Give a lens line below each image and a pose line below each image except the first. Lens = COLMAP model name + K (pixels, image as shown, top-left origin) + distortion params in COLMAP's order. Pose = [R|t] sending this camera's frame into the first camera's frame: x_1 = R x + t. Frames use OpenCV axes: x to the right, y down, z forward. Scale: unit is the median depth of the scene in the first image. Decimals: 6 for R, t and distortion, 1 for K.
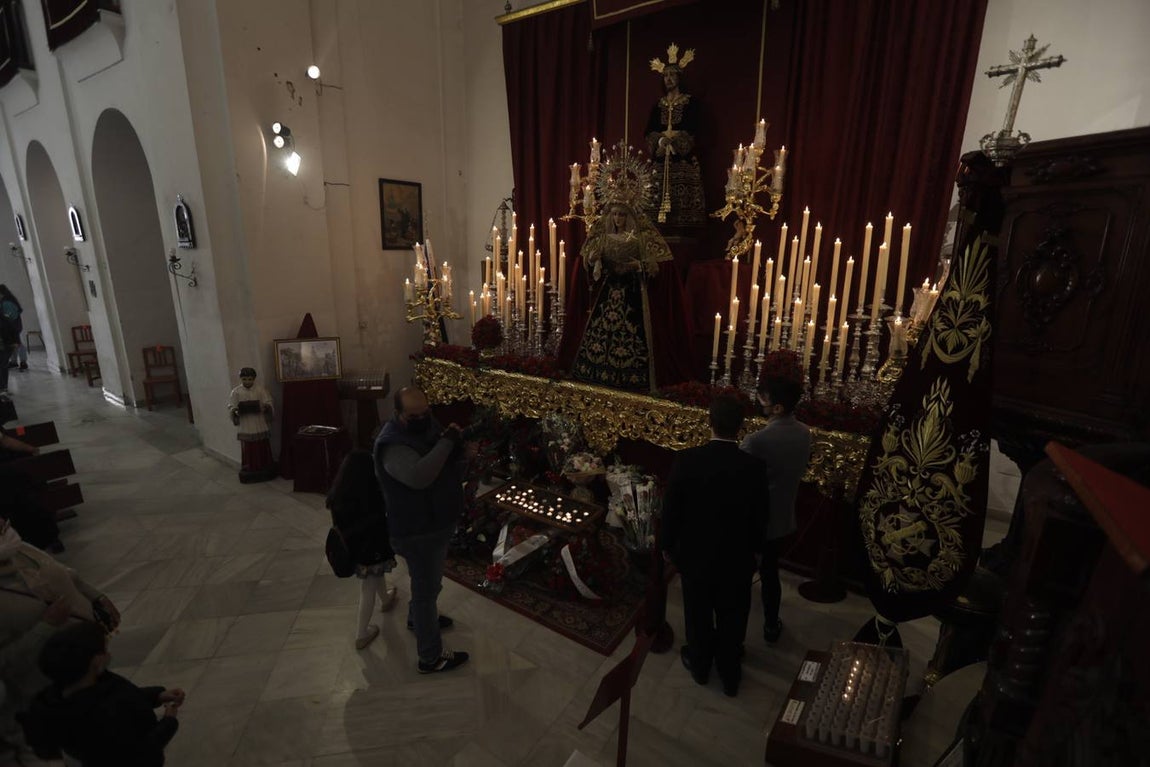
lens RADIAL K [[520.2, 0, 575.0], [0, 520.2, 383.5], [0, 0, 1]] dist [-0.055085, 0.000490]
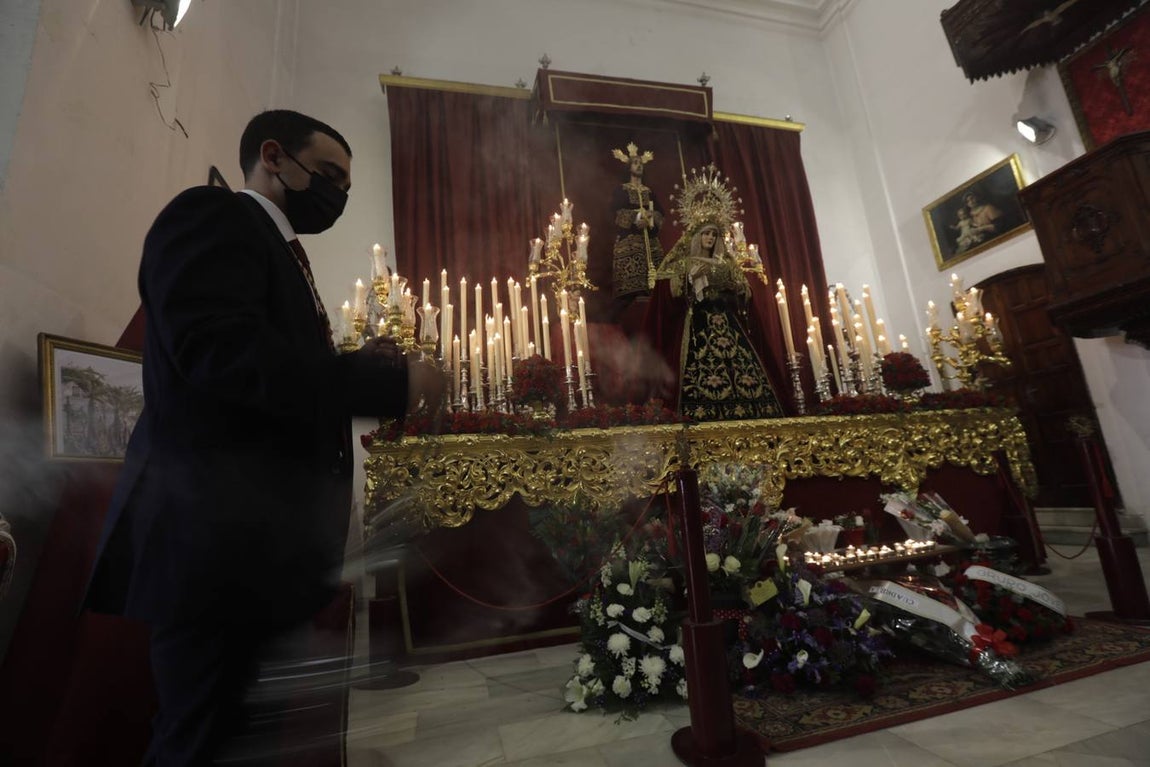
lens RADIAL K [[520.2, 0, 575.0], [0, 520.2, 383.5], [0, 0, 1]] dist [-0.055085, 0.000490]
pose [[0.677689, 0.091334, 0.729655, -0.668164], [0.273745, 0.889605, -0.365604, 0.161878], [-0.682496, 0.447506, 0.577873, 0.702793]]
